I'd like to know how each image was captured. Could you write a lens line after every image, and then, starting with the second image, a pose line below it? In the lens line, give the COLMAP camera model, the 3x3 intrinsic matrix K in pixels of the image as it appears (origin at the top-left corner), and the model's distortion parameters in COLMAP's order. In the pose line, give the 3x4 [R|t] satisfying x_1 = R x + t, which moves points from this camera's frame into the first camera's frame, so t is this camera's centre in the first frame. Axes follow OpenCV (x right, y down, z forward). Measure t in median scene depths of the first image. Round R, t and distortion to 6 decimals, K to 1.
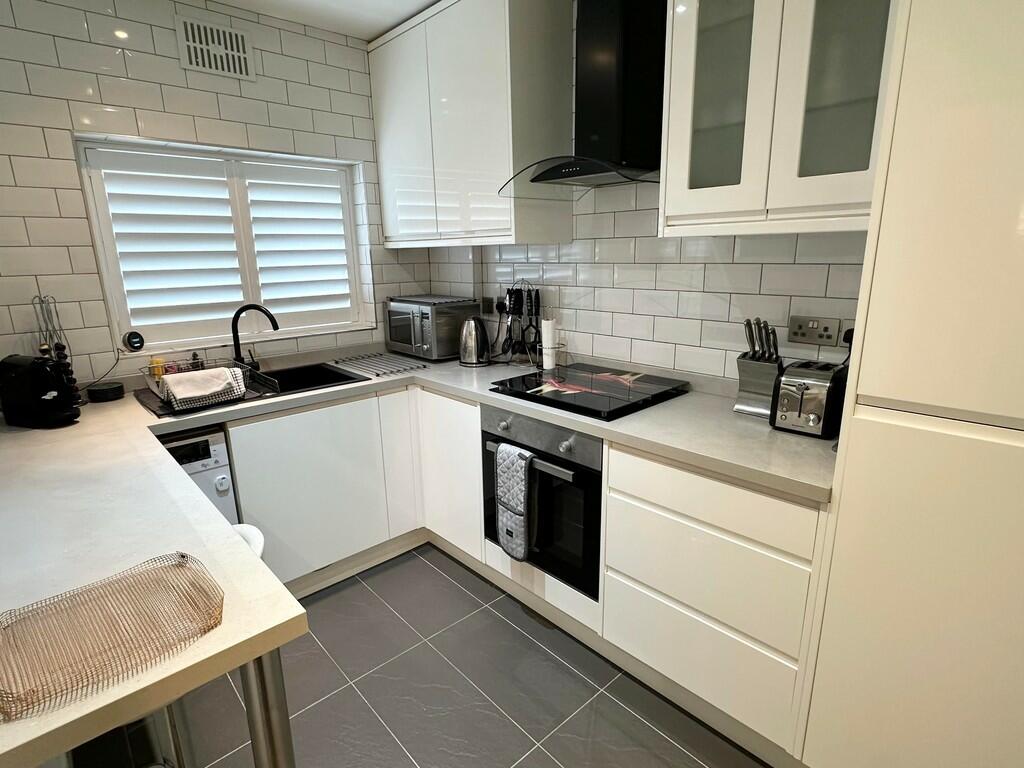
lens RADIAL K [[531.1, 0, 511.2], [0, 531.1, 387.0], [0, 0, 1]] dist [-0.004417, -0.000172]
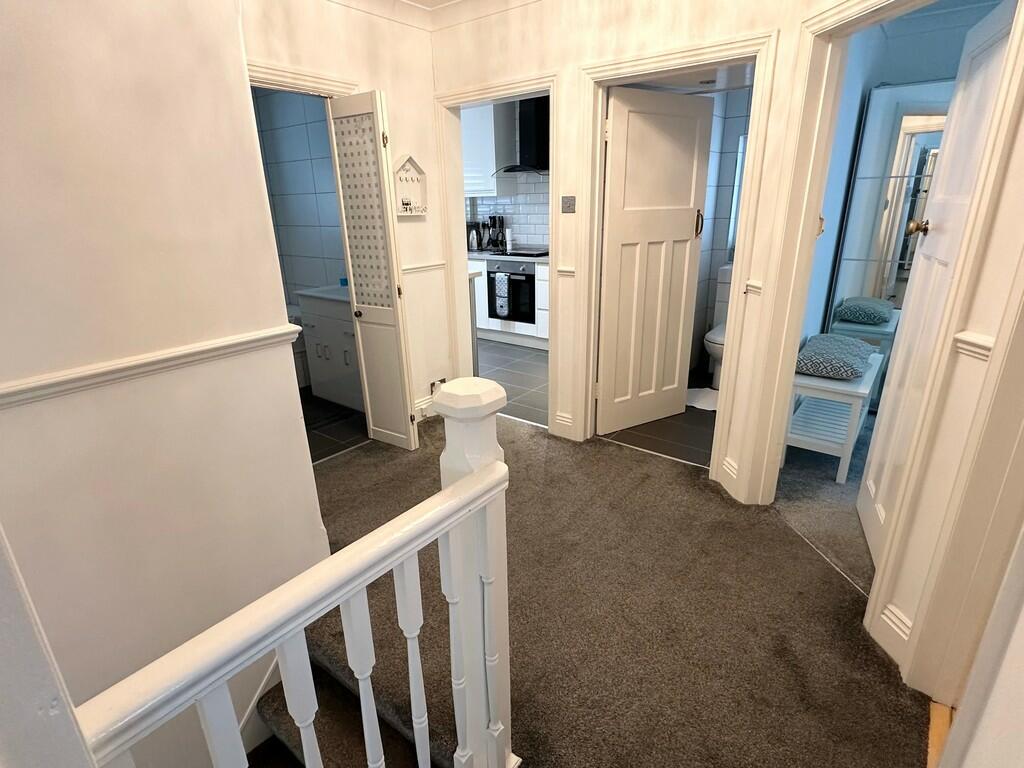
lens RADIAL K [[531.1, 0, 516.0], [0, 531.1, 382.3], [0, 0, 1]] dist [-0.004417, -0.000172]
pose [[0.986463, -0.058993, 0.153005, -0.317769], [0.047176, 0.995698, 0.079753, 0.389144], [-0.157052, -0.071455, 0.985002, -1.466862]]
